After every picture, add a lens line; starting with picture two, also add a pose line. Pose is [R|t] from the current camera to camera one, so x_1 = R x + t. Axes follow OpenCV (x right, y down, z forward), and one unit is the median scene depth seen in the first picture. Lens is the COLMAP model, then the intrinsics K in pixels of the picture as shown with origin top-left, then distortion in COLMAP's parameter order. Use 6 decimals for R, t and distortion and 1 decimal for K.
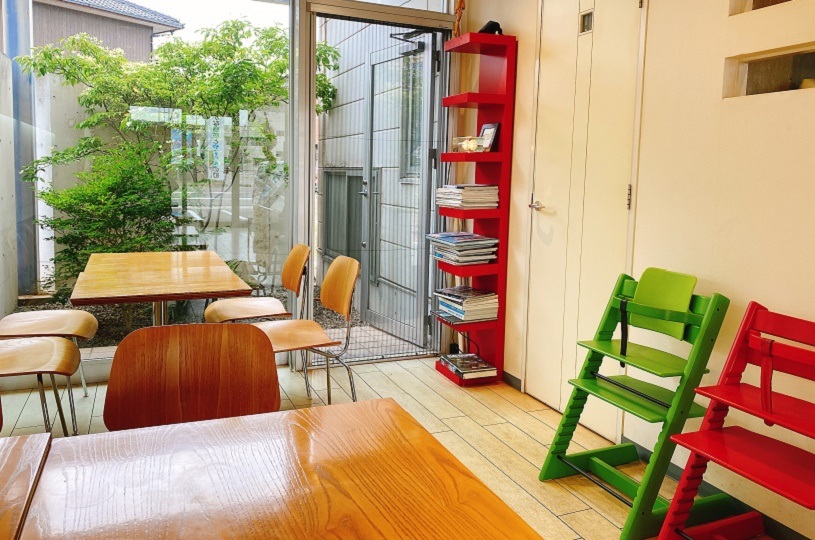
lens RADIAL K [[623.5, 0, 409.9], [0, 623.5, 224.2], [0, 0, 1]] dist [0.051437, -0.070795]
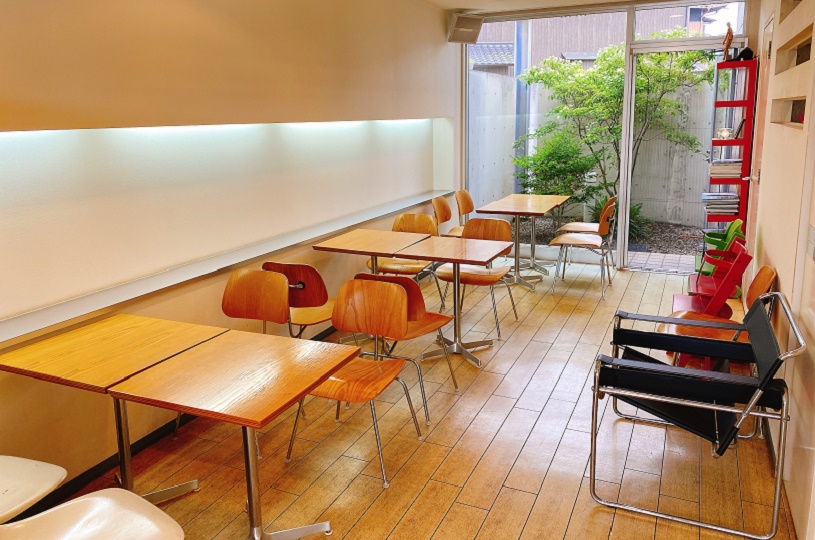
lens RADIAL K [[623.5, 0, 409.9], [0, 623.5, 224.2], [0, 0, 1]] dist [0.051437, -0.070795]
pose [[0.668318, 0.096095, -0.737643, 0.633805], [-0.028043, 0.994171, 0.104106, -0.043629], [0.743347, -0.048890, 0.667117, -0.500163]]
